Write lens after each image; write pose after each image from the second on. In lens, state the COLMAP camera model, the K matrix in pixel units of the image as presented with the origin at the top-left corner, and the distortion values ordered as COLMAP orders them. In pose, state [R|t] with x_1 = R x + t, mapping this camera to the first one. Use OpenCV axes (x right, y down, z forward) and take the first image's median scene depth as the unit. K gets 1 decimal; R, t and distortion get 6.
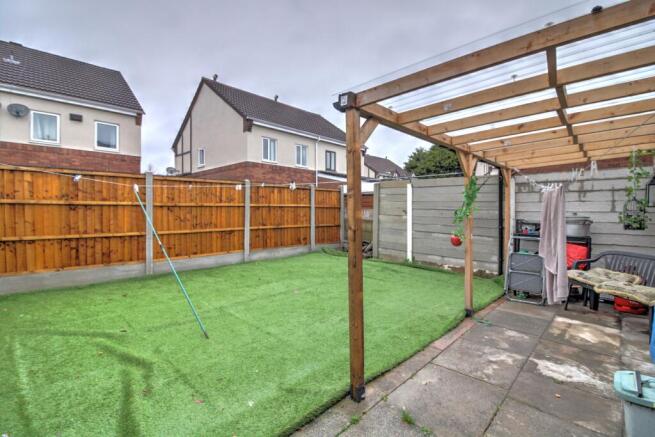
lens RADIAL K [[305.9, 0, 327.7], [0, 305.9, 216.5], [0, 0, 1]] dist [0.005024, -0.015212]
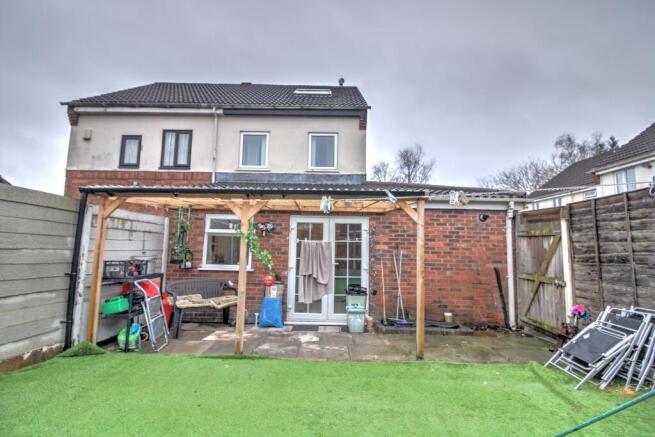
lens RADIAL K [[305.9, 0, 327.7], [0, 305.9, 216.5], [0, 0, 1]] dist [0.005024, -0.015212]
pose [[-0.689081, 0.057110, 0.722431, -0.572779], [-0.006092, 0.996398, -0.084579, -0.066044], [-0.724659, -0.062683, -0.686251, 1.777069]]
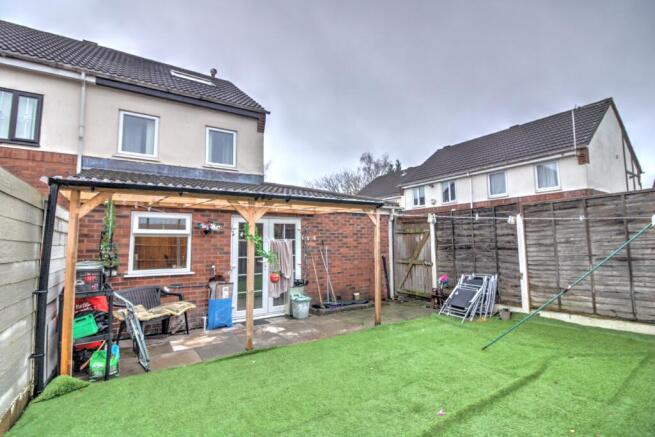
lens RADIAL K [[305.9, 0, 327.7], [0, 305.9, 216.5], [0, 0, 1]] dist [0.005024, -0.015212]
pose [[-0.974463, 0.029597, 0.222591, -0.054654], [0.014976, 0.997635, -0.067088, -0.086503], [-0.224050, -0.062041, -0.972601, 2.346847]]
